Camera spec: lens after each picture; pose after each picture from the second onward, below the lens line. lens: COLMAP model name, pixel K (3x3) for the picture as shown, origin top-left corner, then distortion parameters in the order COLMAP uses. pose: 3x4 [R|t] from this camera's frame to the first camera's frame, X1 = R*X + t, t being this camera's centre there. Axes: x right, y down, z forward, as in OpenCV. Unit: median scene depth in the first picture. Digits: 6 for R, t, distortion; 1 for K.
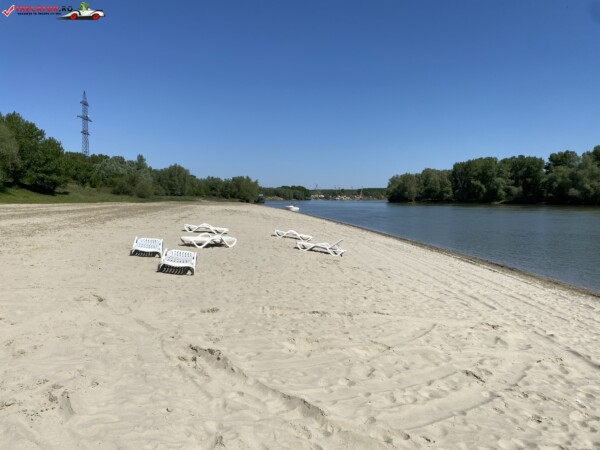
lens RADIAL K [[451.2, 0, 296.7], [0, 451.2, 227.4], [0, 0, 1]] dist [0.036699, -0.042493]
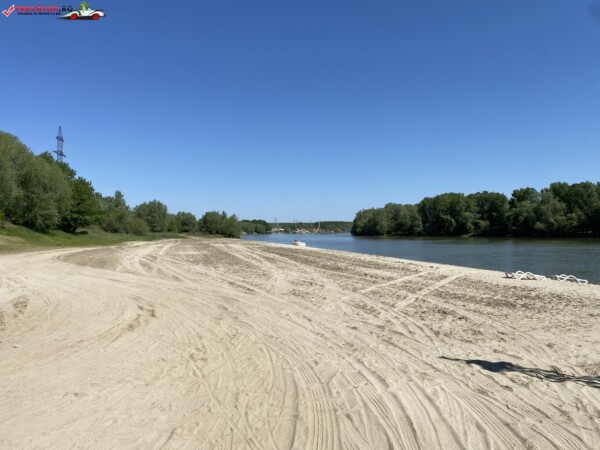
lens RADIAL K [[451.2, 0, 296.9], [0, 451.2, 223.8], [0, 0, 1]] dist [0.036699, -0.042493]
pose [[0.994388, -0.007661, 0.105519, -0.055792], [0.016185, 0.996650, -0.080167, -0.003559], [-0.104551, 0.081425, 0.991181, -0.005892]]
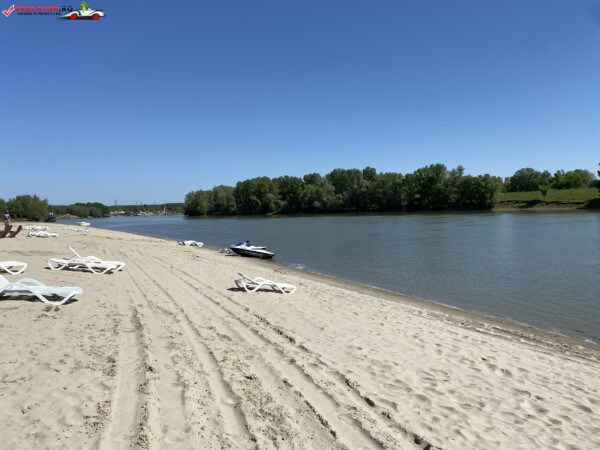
lens RADIAL K [[451.2, 0, 298.1], [0, 451.2, 207.9], [0, 0, 1]] dist [0.036699, -0.042493]
pose [[0.912060, -0.027415, 0.409140, 0.007949], [0.057544, 0.996446, -0.061509, 0.008851], [-0.406000, 0.079644, 0.910396, -0.139161]]
